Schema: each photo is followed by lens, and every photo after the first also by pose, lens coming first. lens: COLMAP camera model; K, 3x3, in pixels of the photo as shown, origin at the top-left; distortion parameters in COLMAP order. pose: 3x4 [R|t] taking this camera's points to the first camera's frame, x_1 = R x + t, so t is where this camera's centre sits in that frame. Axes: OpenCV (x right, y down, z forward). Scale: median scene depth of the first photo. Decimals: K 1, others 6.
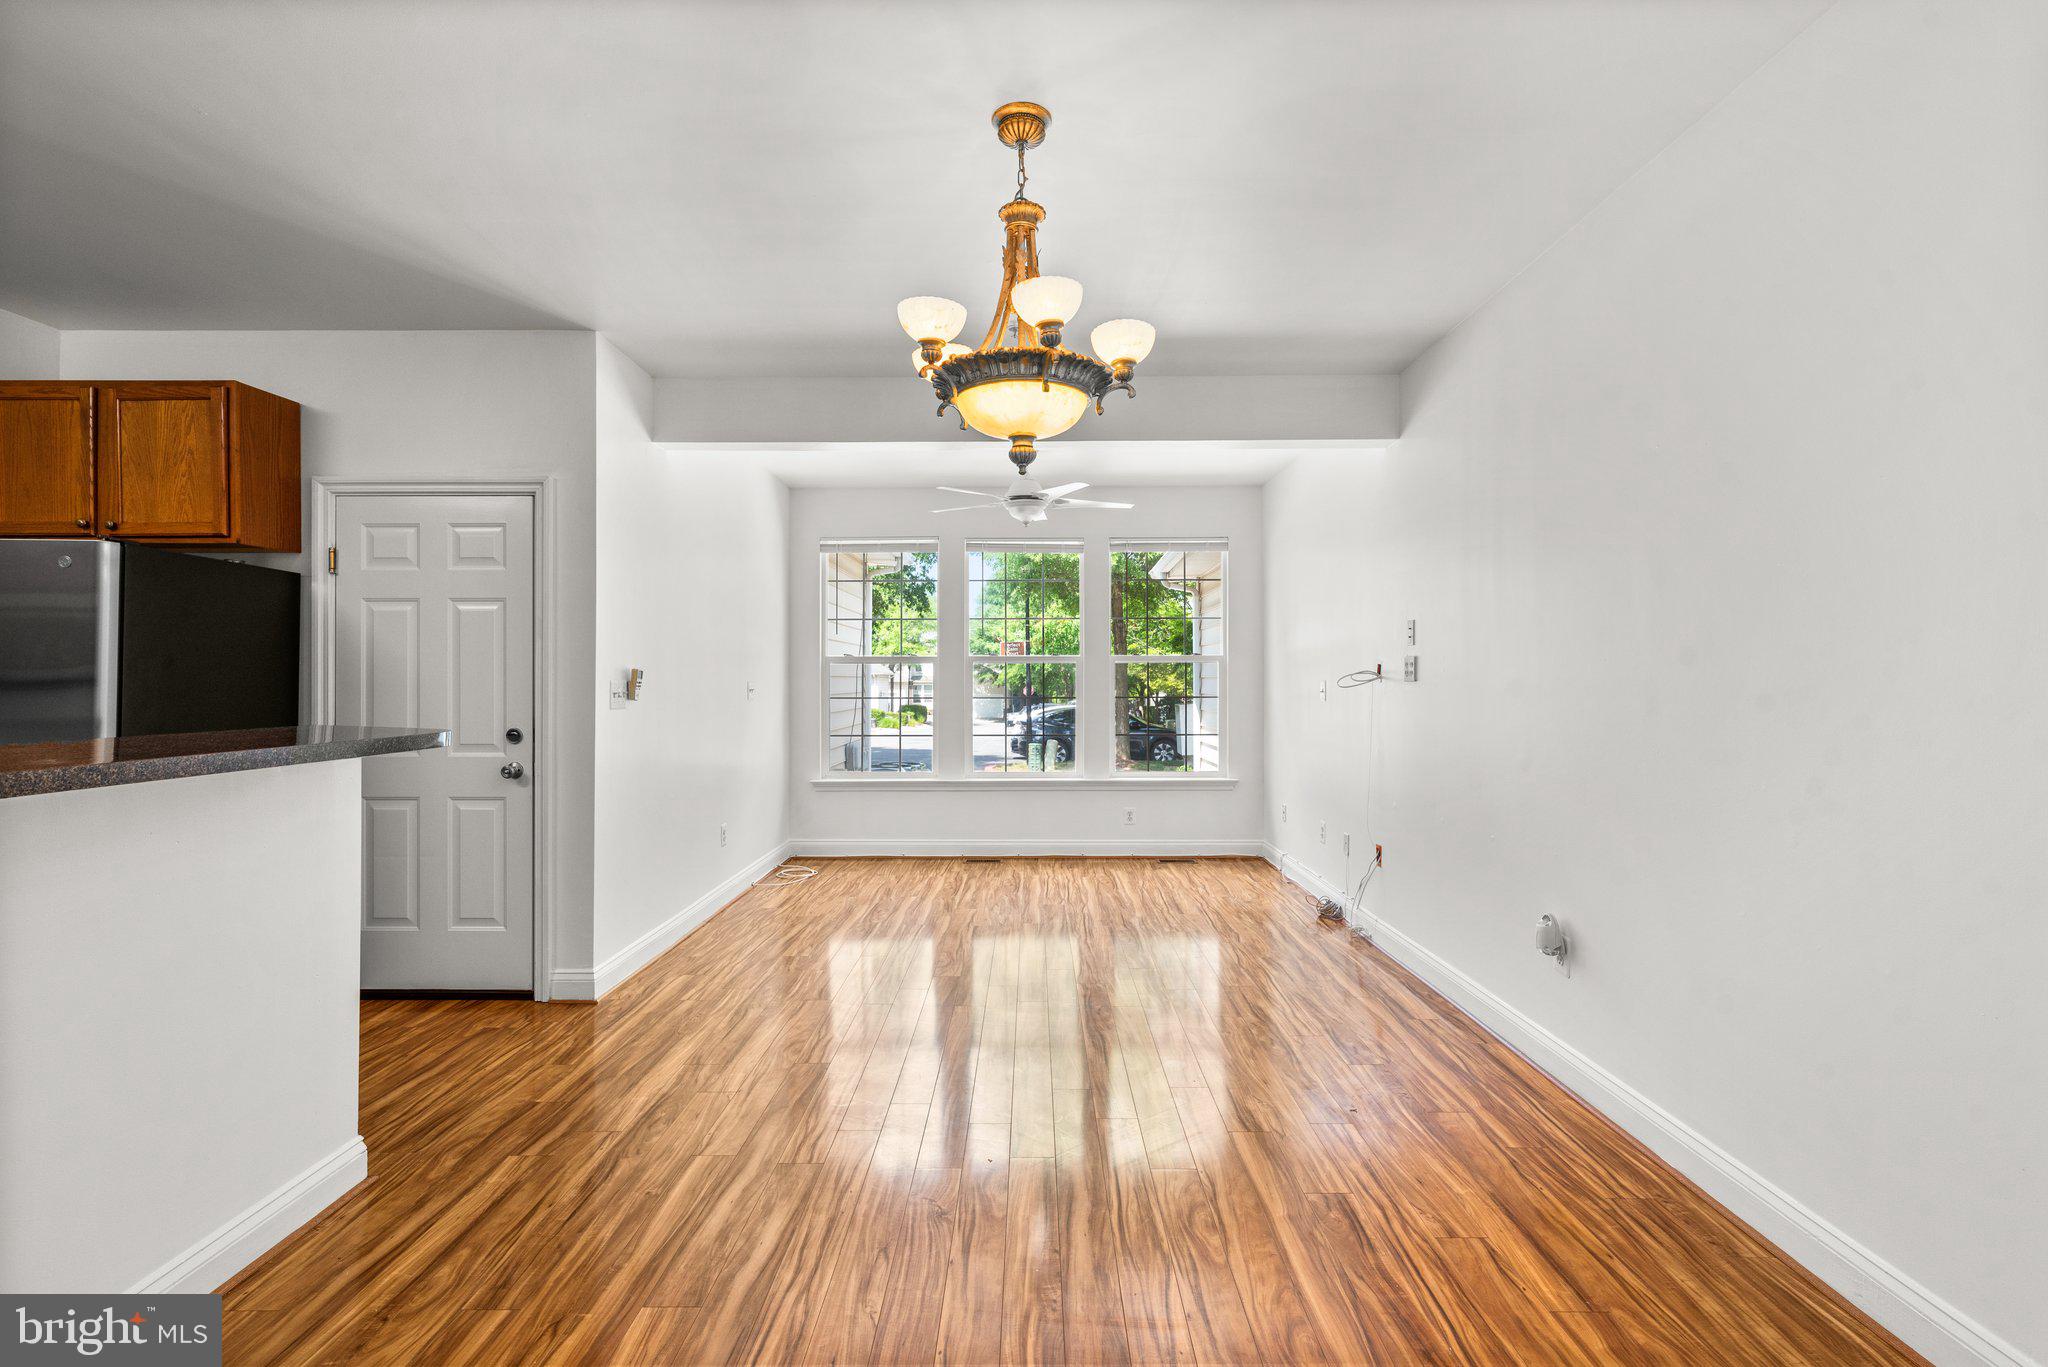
lens RADIAL K [[909.9, 0, 1039.8], [0, 909.9, 679.5], [0, 0, 1]] dist [0.000009, -0.000261]
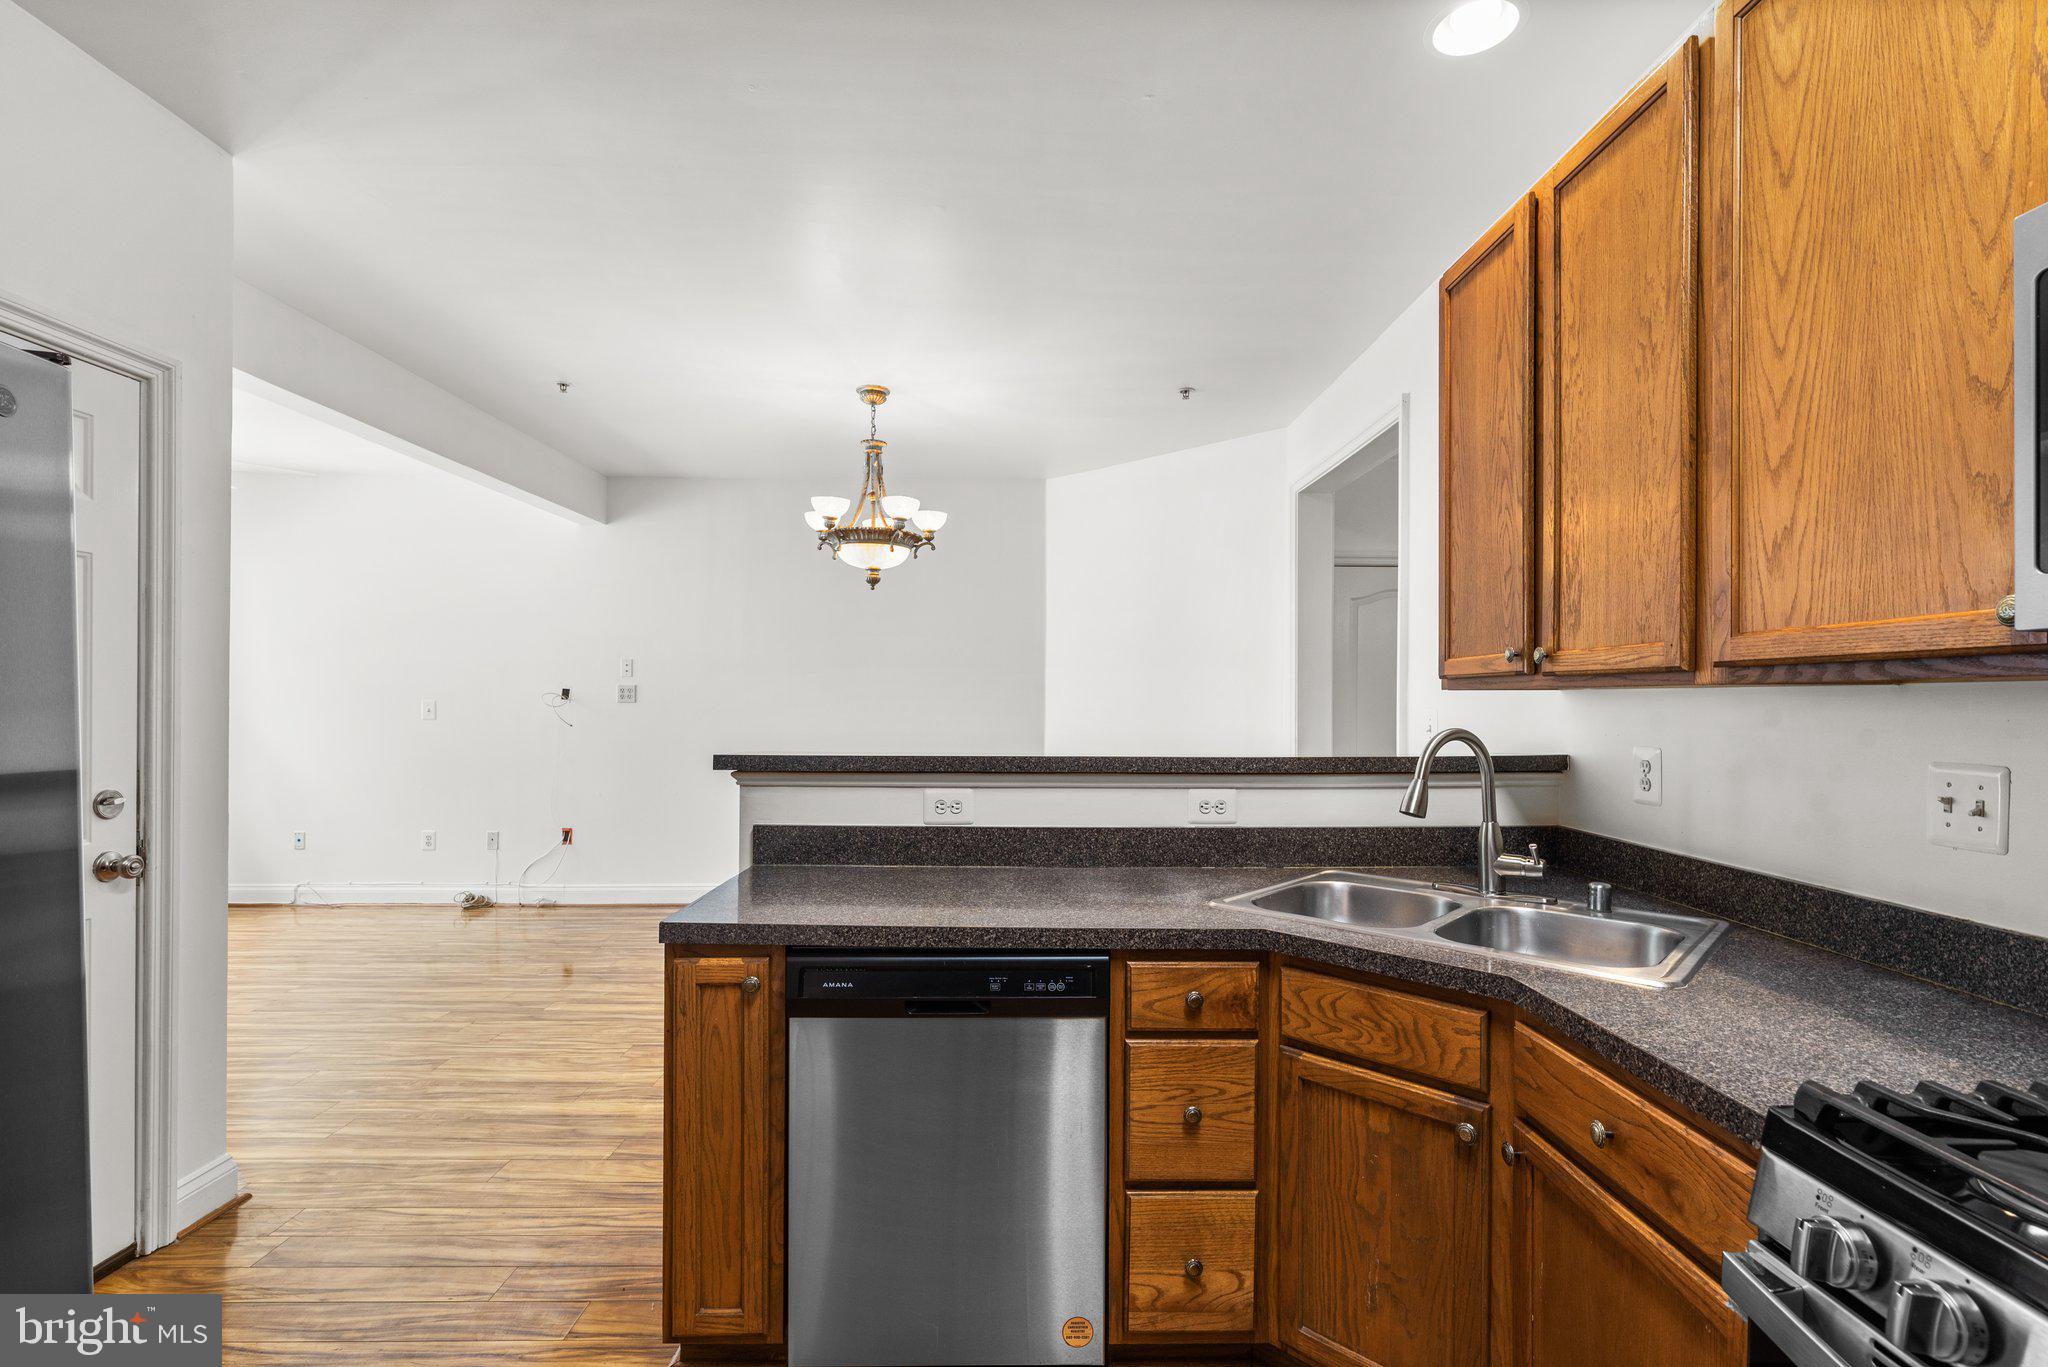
lens RADIAL K [[909.9, 0, 1028.4], [0, 909.9, 706.4], [0, 0, 1]] dist [0.000009, -0.000261]
pose [[-0.017242, -0.005631, 0.999835, -0.988096], [-0.009731, 0.999938, 0.005464, -0.005487], [-0.999804, -0.009635, -0.017296, 0.389006]]
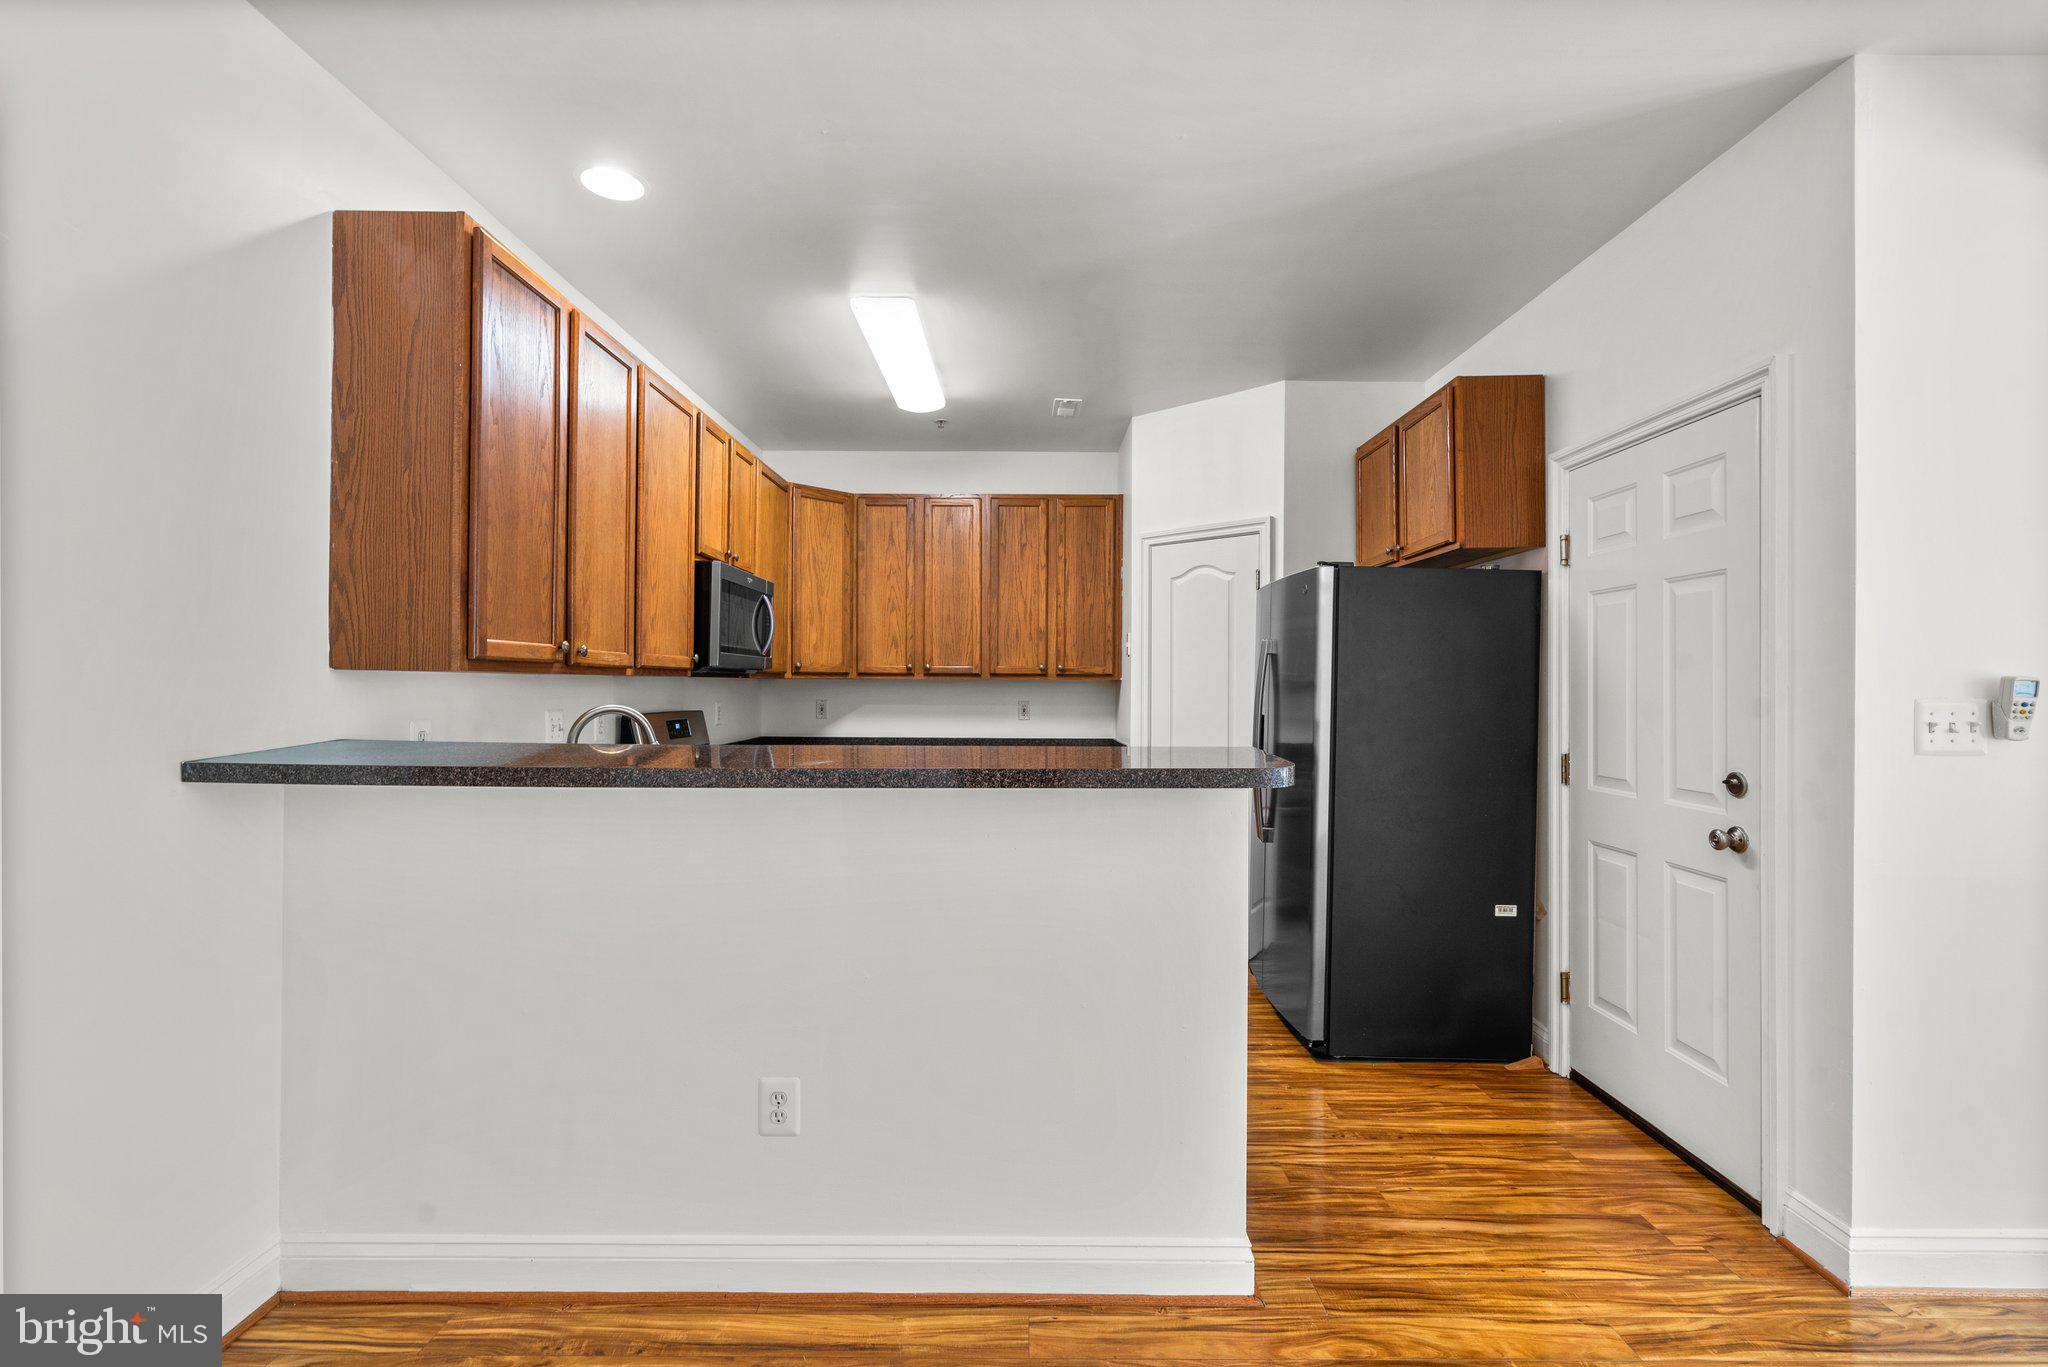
lens RADIAL K [[909.9, 0, 1016.1], [0, 909.9, 683.5], [0, 0, 1]] dist [0.000009, -0.000261]
pose [[-0.011457, -0.001508, -0.999933, 0.052679], [-0.001259, 0.999998, -0.001494, -0.005791], [0.999934, 0.001242, -0.011459, 0.438005]]
